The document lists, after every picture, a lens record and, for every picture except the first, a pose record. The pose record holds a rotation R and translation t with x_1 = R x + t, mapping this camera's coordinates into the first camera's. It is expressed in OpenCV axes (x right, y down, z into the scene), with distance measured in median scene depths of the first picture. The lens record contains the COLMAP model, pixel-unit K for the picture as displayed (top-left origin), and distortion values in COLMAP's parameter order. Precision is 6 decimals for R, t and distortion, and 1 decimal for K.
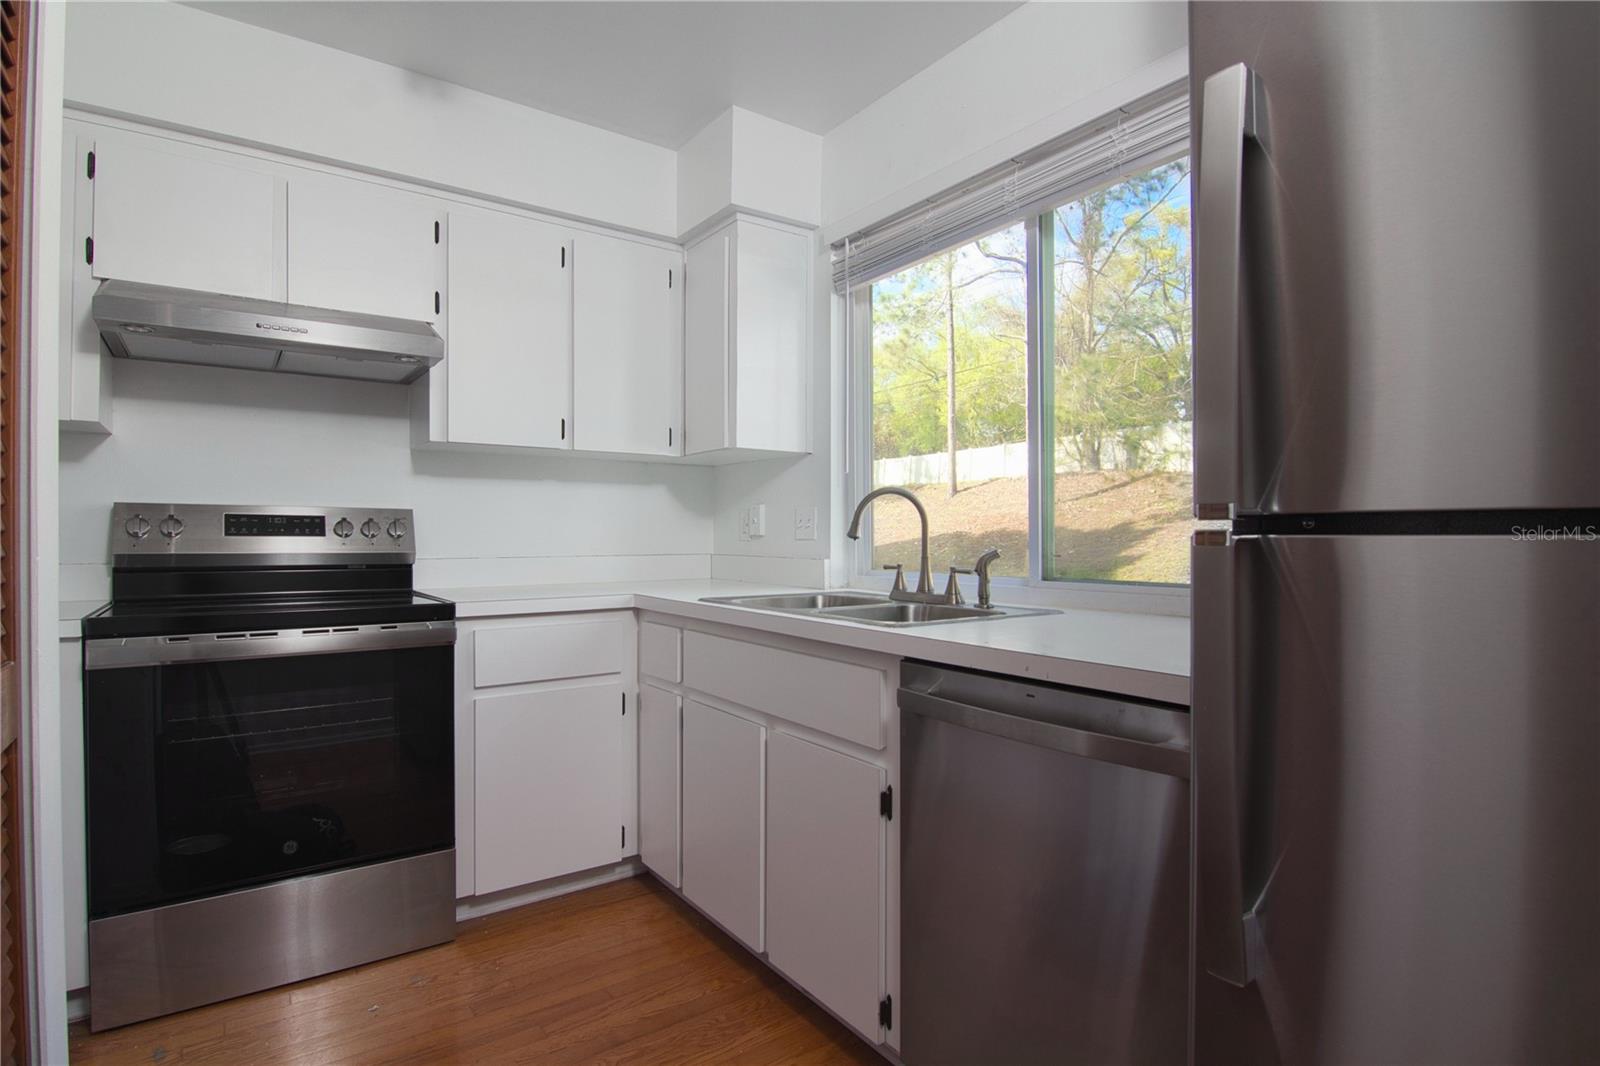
lens RADIAL K [[811.6, 0, 800.0], [0, 811.6, 533.0], [0, 0, 1]] dist [-0.002908, -0.013149]
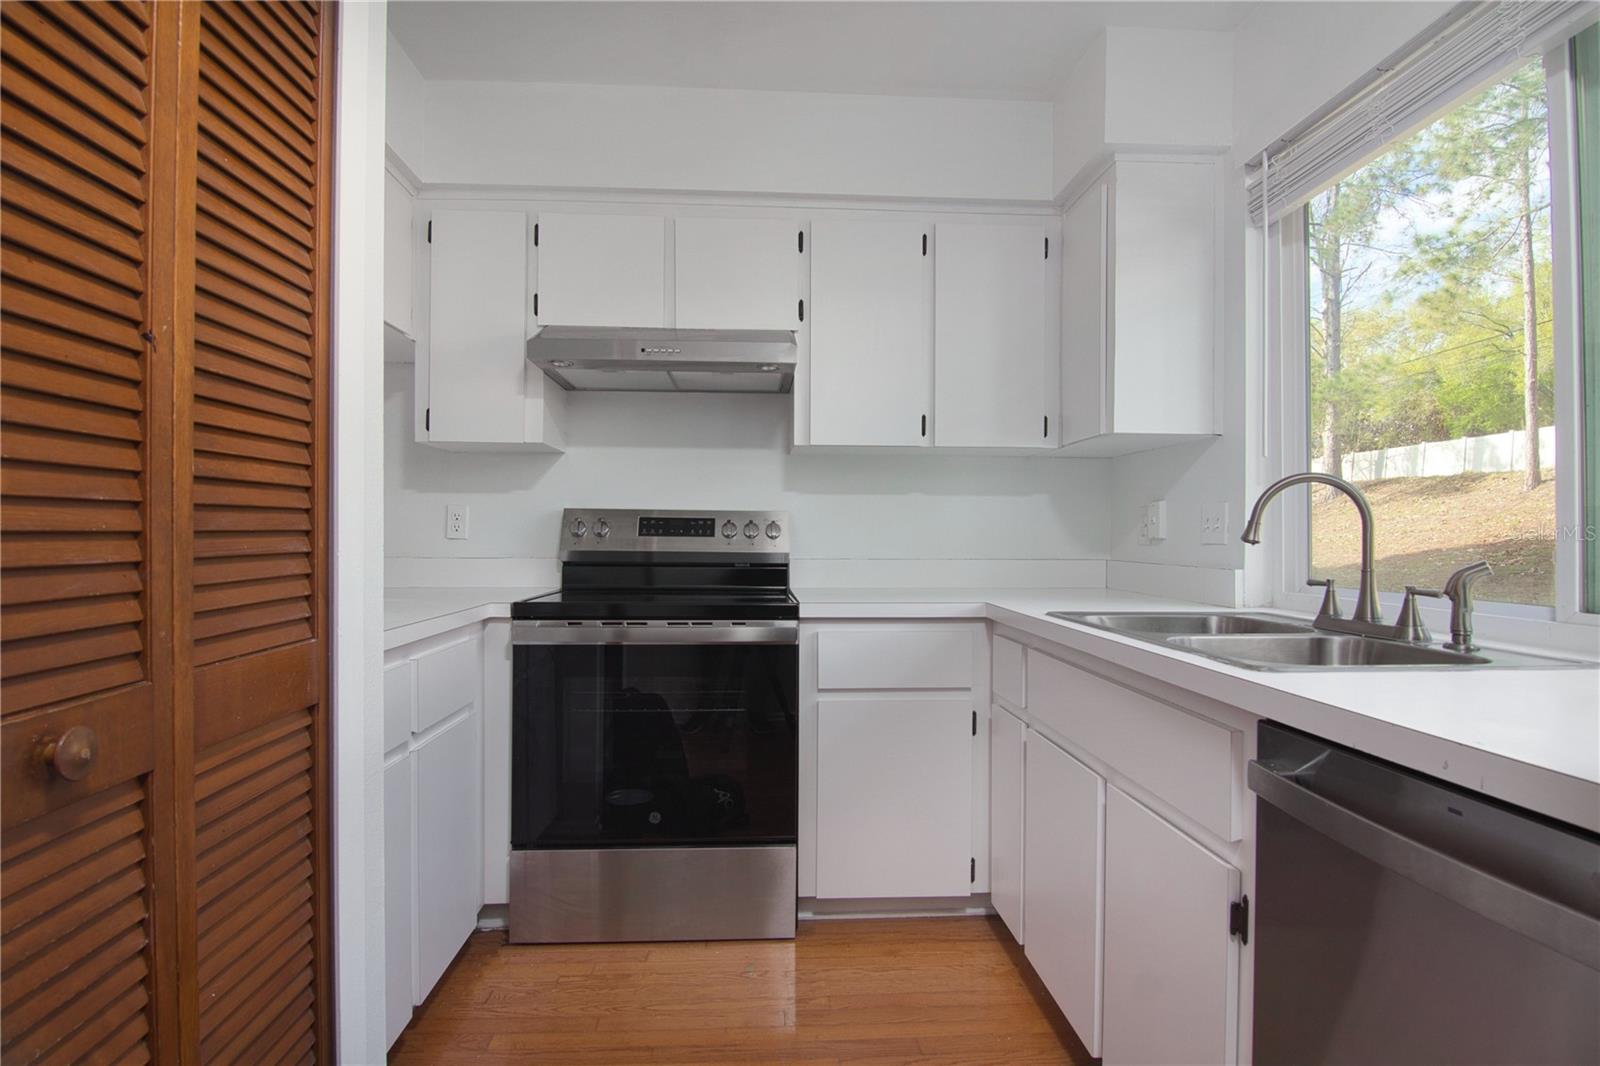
lens RADIAL K [[811.6, 0, 800.0], [0, 811.6, 533.0], [0, 0, 1]] dist [-0.002908, -0.013149]
pose [[0.845924, 0.002566, -0.533298, 0.101158], [-0.004030, 0.999991, -0.001581, 0.000109], [0.533289, 0.003486, 0.845926, 0.129157]]
